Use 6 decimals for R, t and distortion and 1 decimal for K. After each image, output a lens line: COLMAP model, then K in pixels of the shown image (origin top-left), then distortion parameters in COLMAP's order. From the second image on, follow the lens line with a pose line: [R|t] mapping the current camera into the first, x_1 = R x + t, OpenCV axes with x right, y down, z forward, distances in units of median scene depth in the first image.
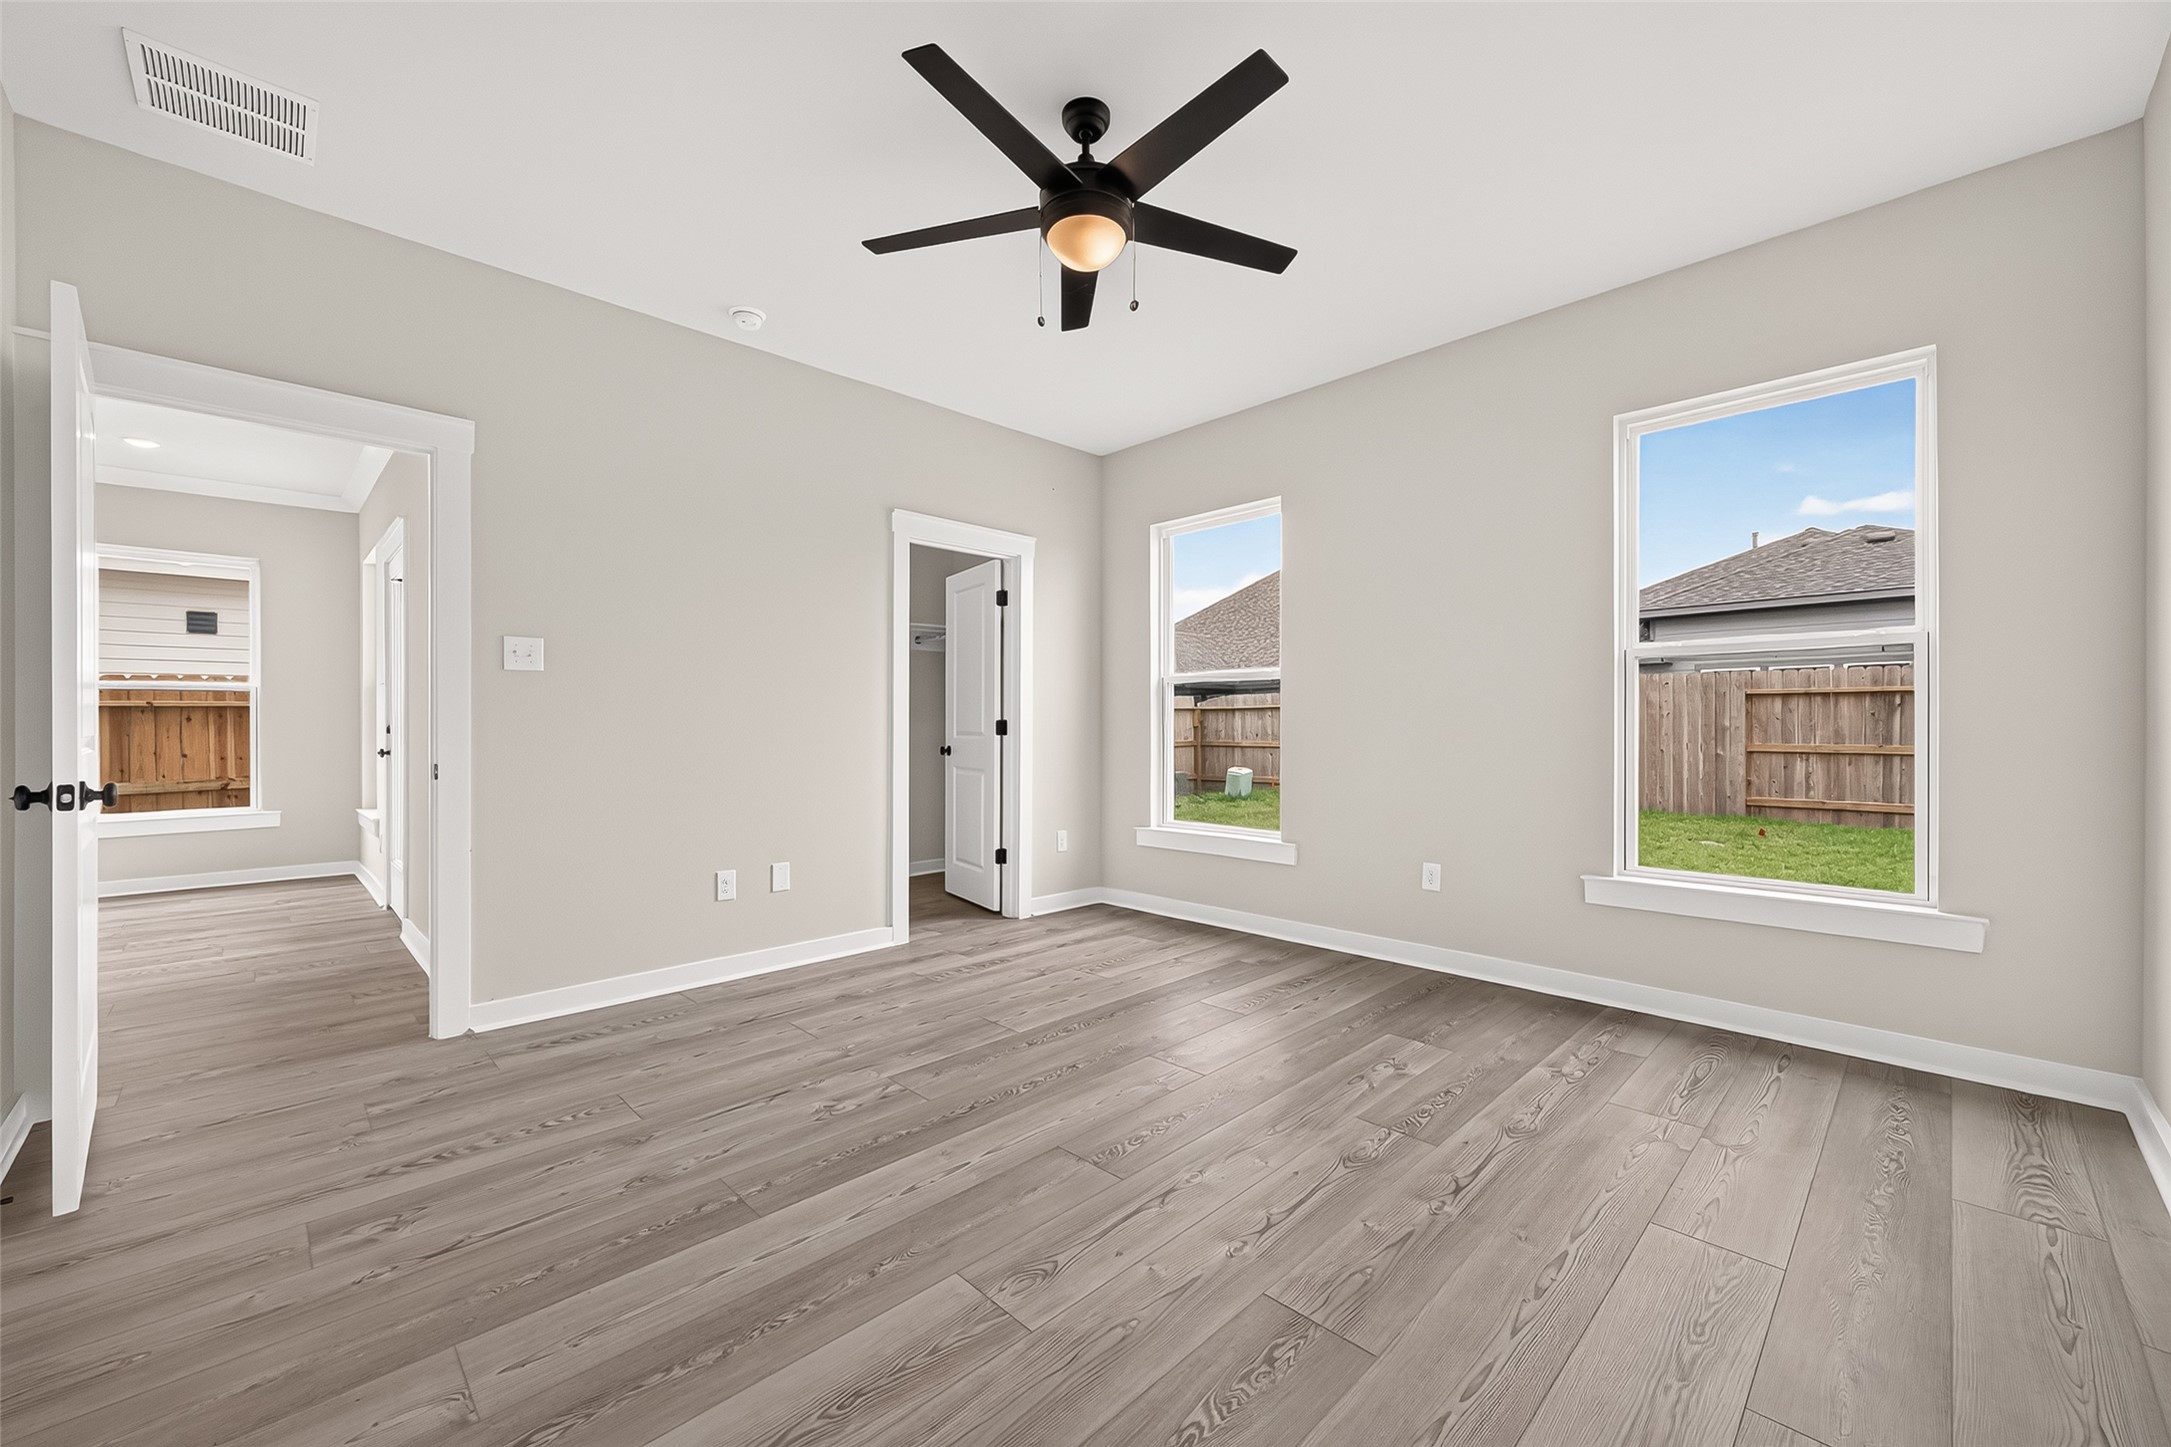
lens RADIAL K [[847.4, 0, 1081.0], [0, 847.4, 728.7], [0, 0, 1]] dist [0.003593, -0.000027]
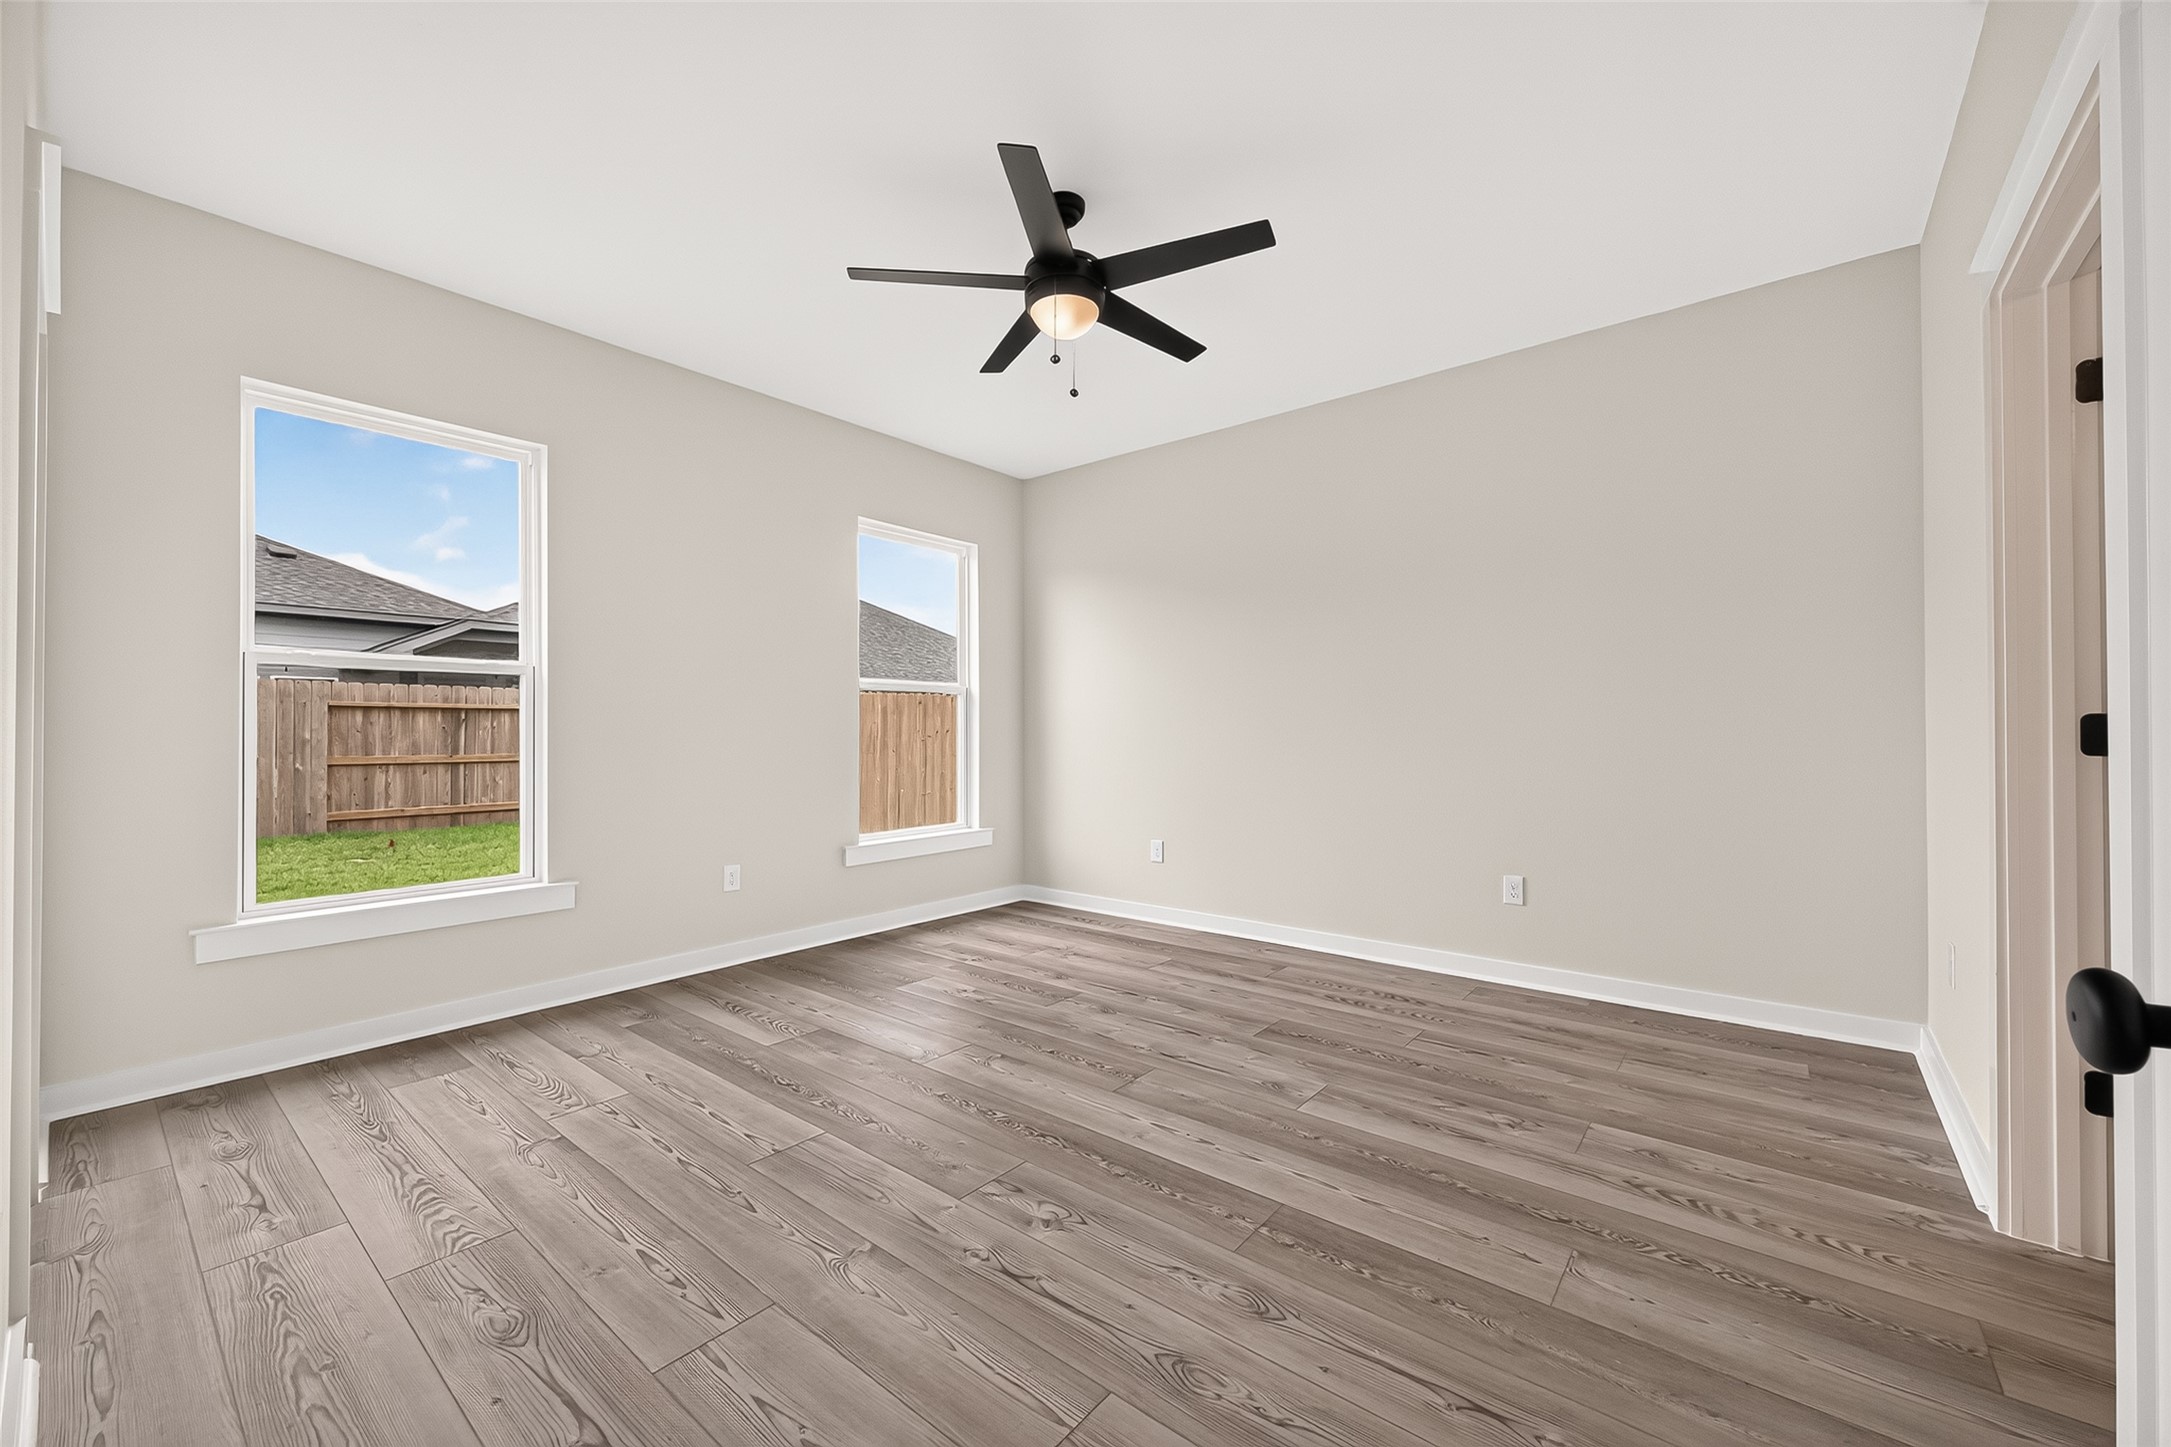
lens RADIAL K [[847.4, 0, 1081.0], [0, 847.4, 728.7], [0, 0, 1]] dist [0.003593, -0.000027]
pose [[-0.106580, 0.008996, 0.994263, -0.675753], [0.006866, 0.999942, -0.008312, -0.001797], [-0.994280, 0.005941, -0.106635, 0.656629]]
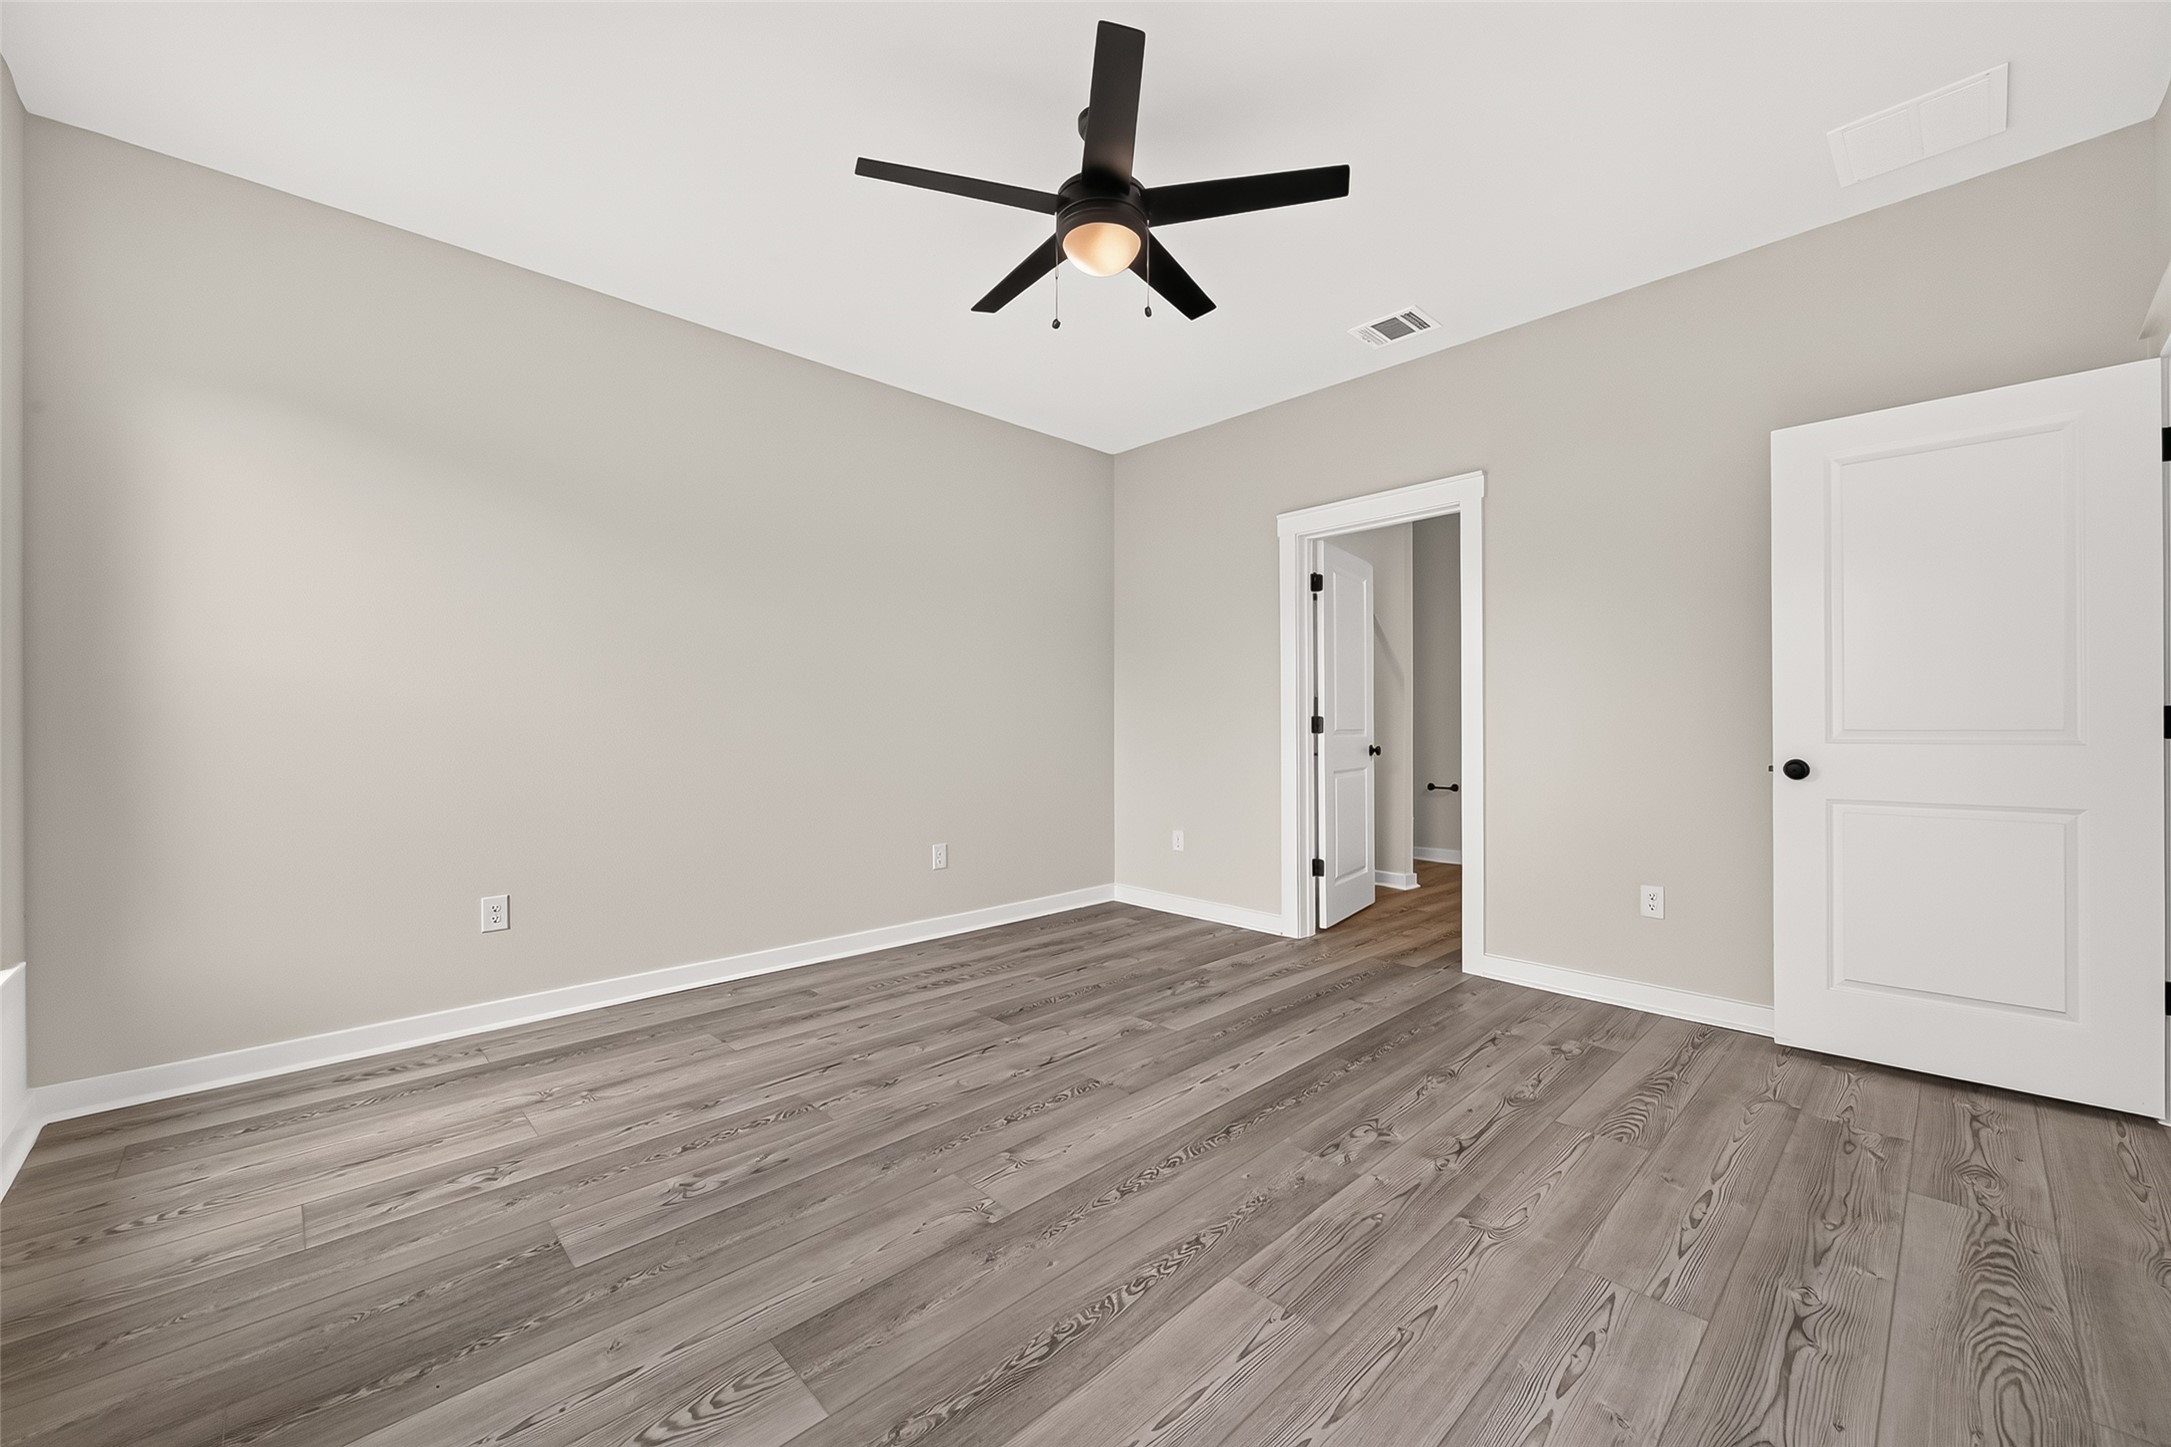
lens RADIAL K [[853.9, 0, 1109.5], [0, 853.9, 722.8], [0, 0, 1]] dist [0.005060, 0.000042]
pose [[-0.999896, 0.004562, -0.013676, 0.008032], [0.004531, 0.999987, 0.002314, -0.004265], [0.013686, 0.002252, -0.999904, 1.205870]]
